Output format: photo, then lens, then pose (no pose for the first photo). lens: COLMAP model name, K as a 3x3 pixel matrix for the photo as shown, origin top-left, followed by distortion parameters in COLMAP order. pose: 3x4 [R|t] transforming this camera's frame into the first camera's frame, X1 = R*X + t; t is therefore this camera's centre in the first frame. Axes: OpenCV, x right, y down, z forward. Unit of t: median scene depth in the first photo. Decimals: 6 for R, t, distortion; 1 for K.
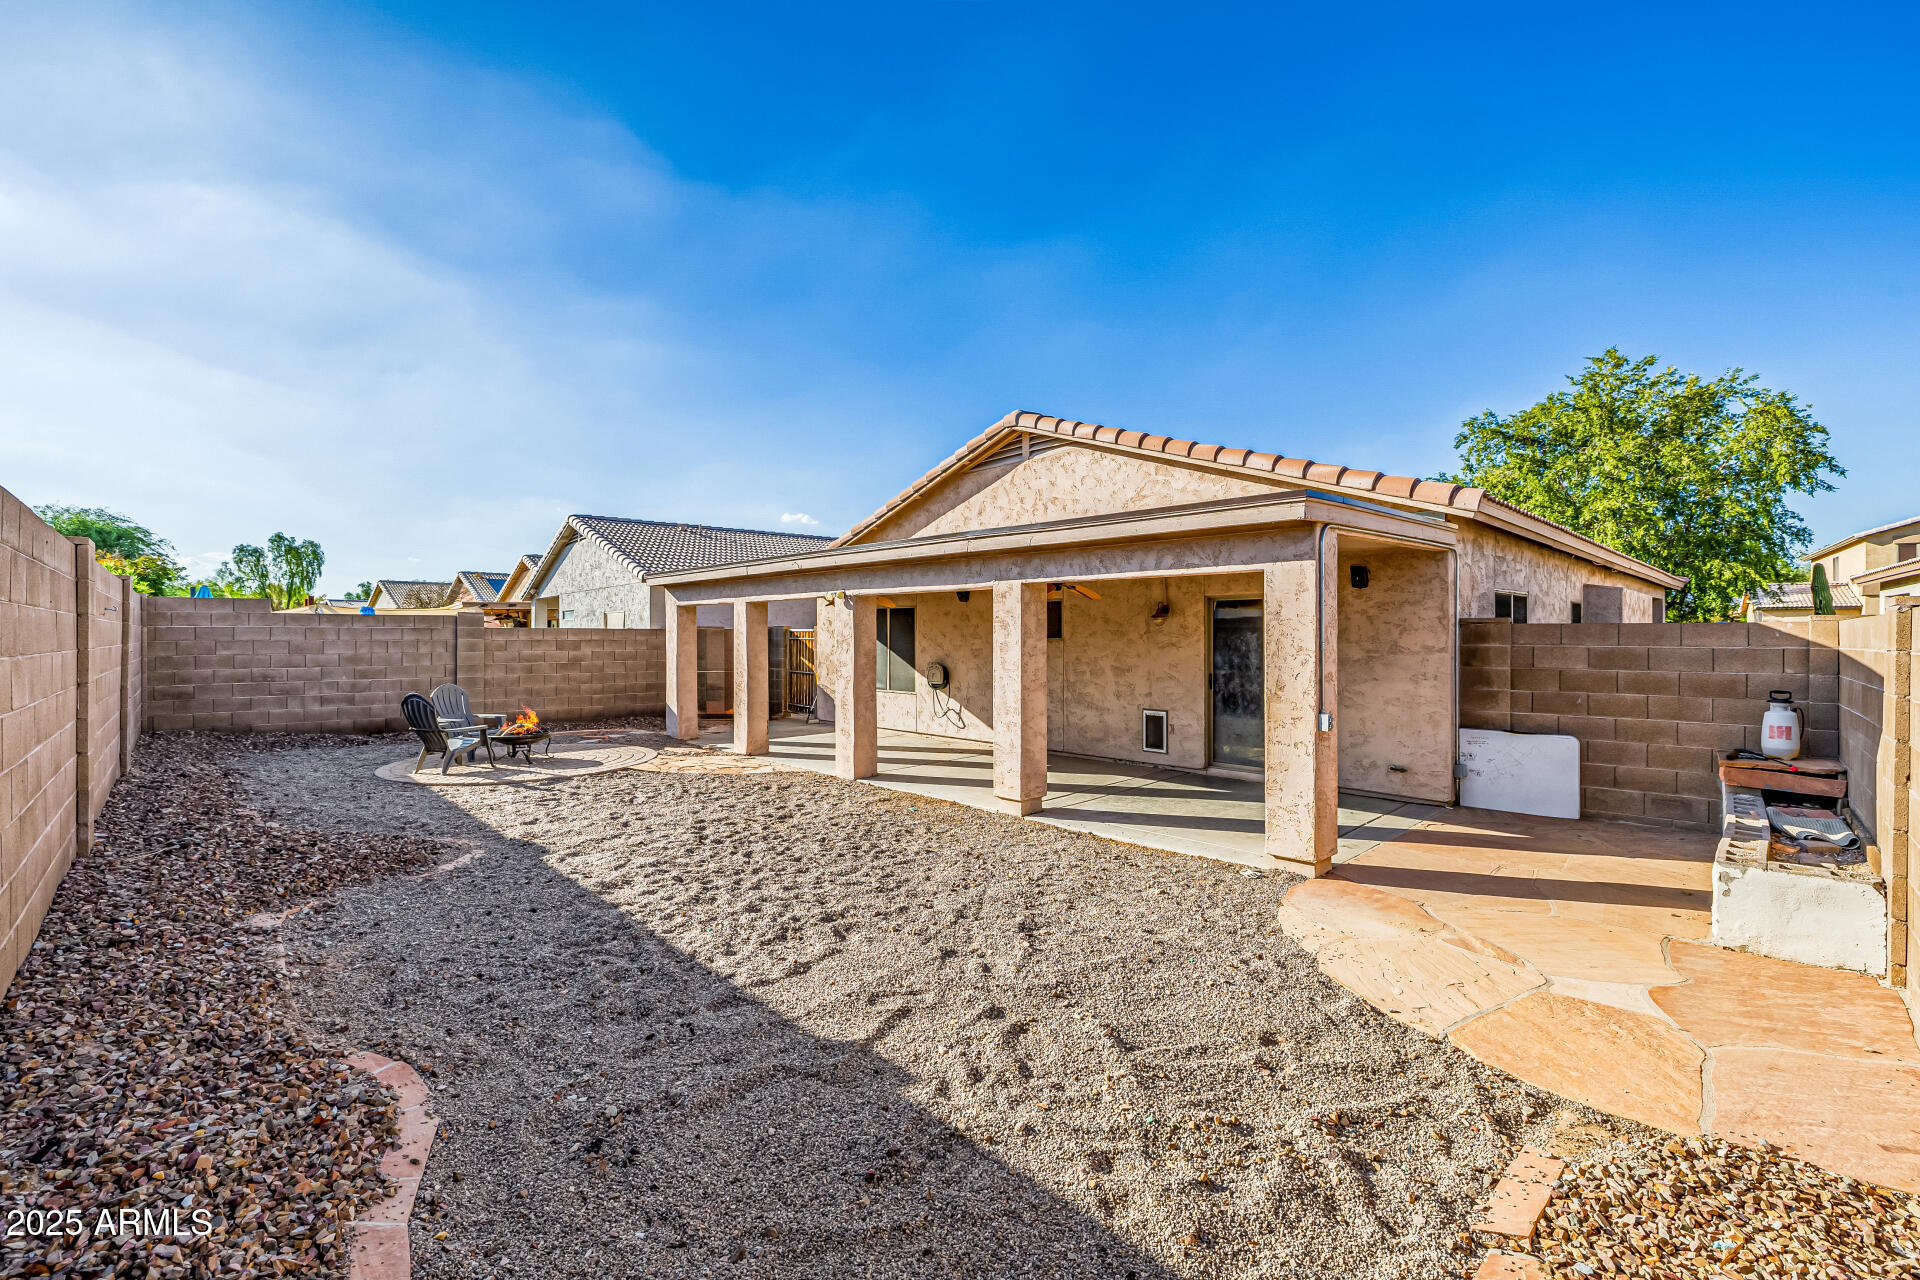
lens RADIAL K [[807.3, 0, 951.4], [0, 807.3, 635.3], [0, 0, 1]] dist [0.004597, 0.000451]
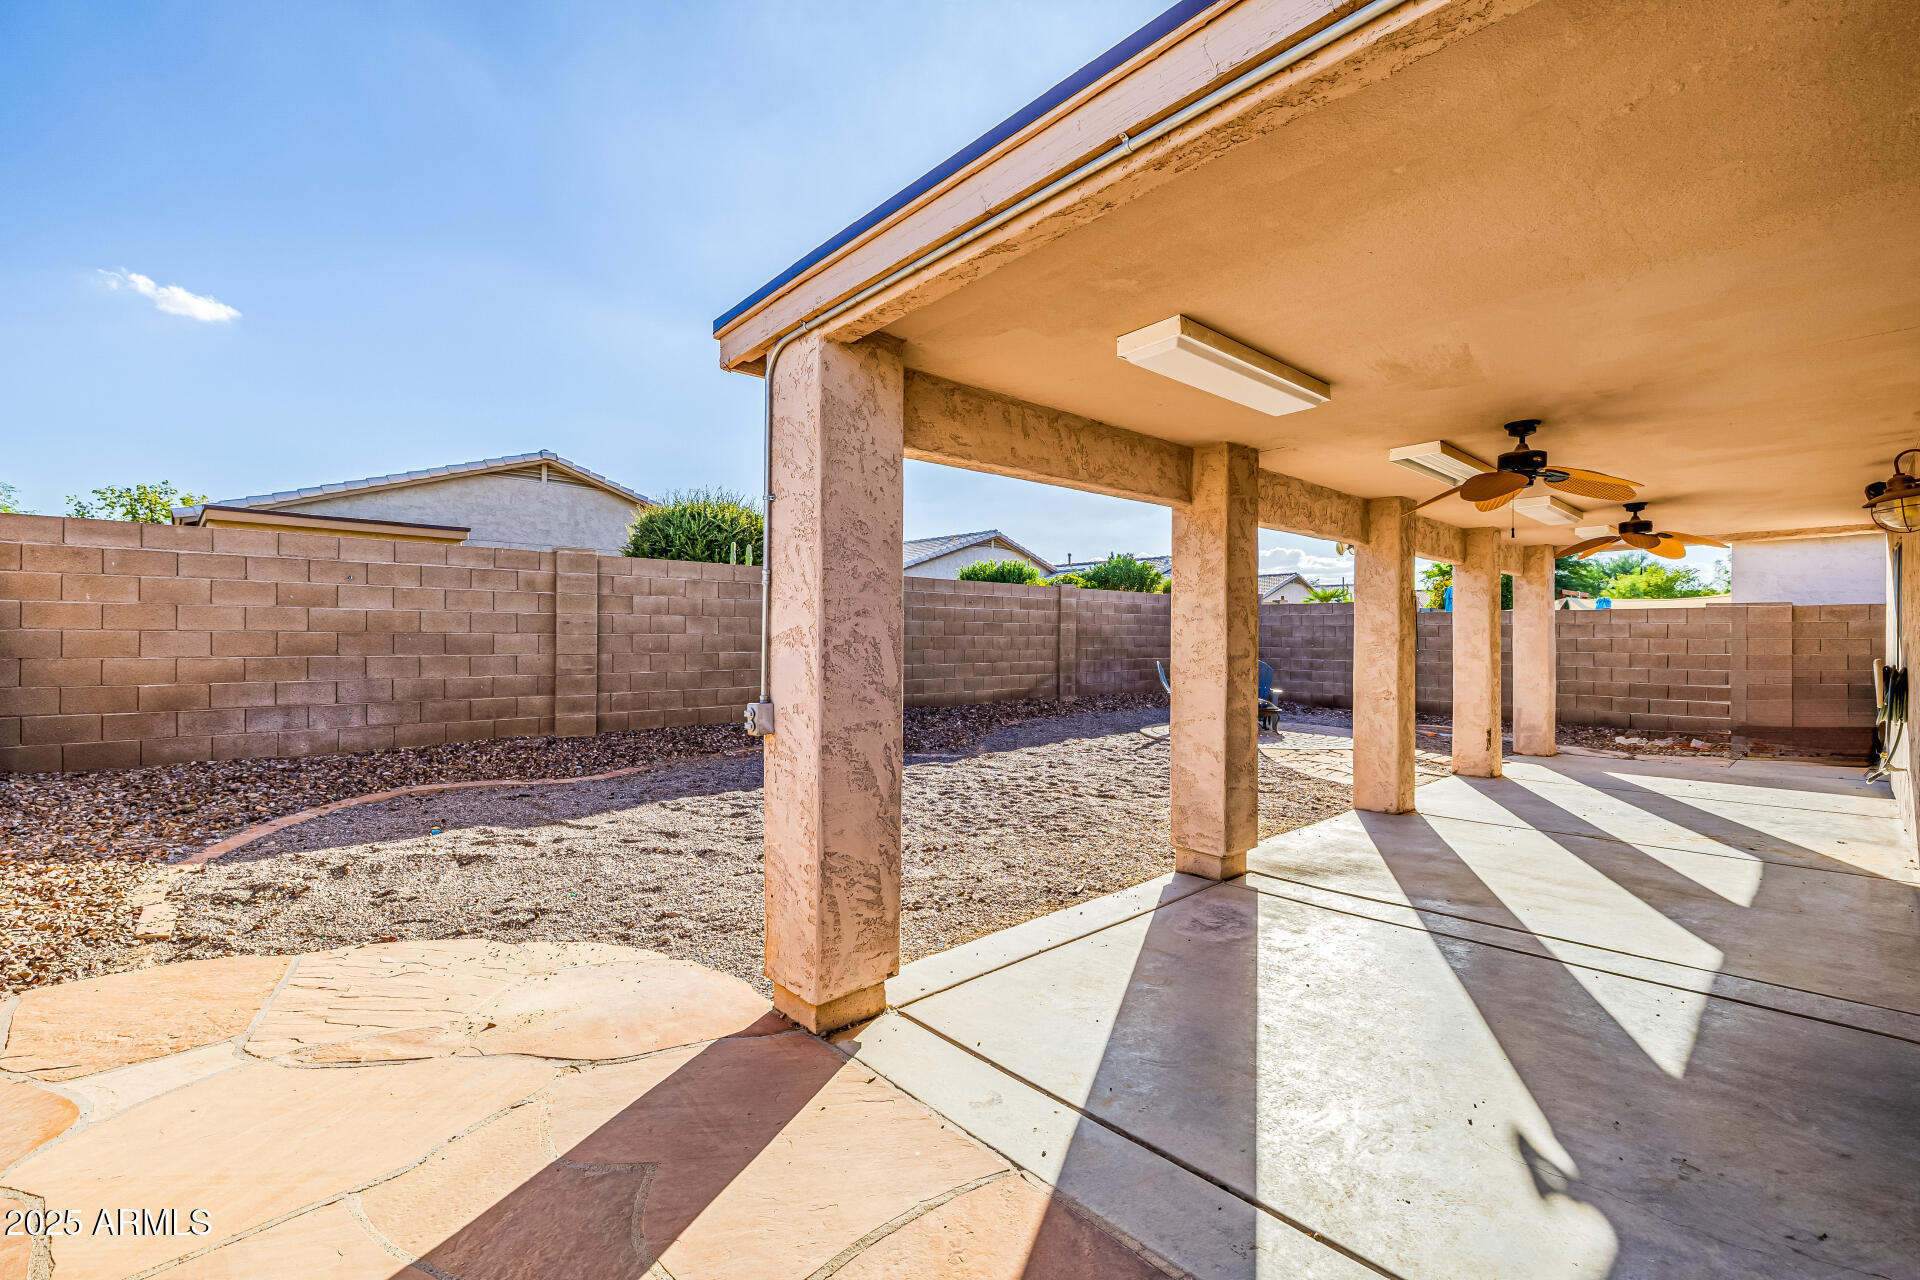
lens RADIAL K [[807.3, 0, 955.4], [0, 807.3, 637.0], [0, 0, 1]] dist [0.004597, 0.000451]
pose [[-0.015439, 0.002015, -0.999879, 0.478675], [-0.005154, 0.999985, 0.002095, 0.025127], [0.999868, 0.005186, -0.015428, 0.545954]]
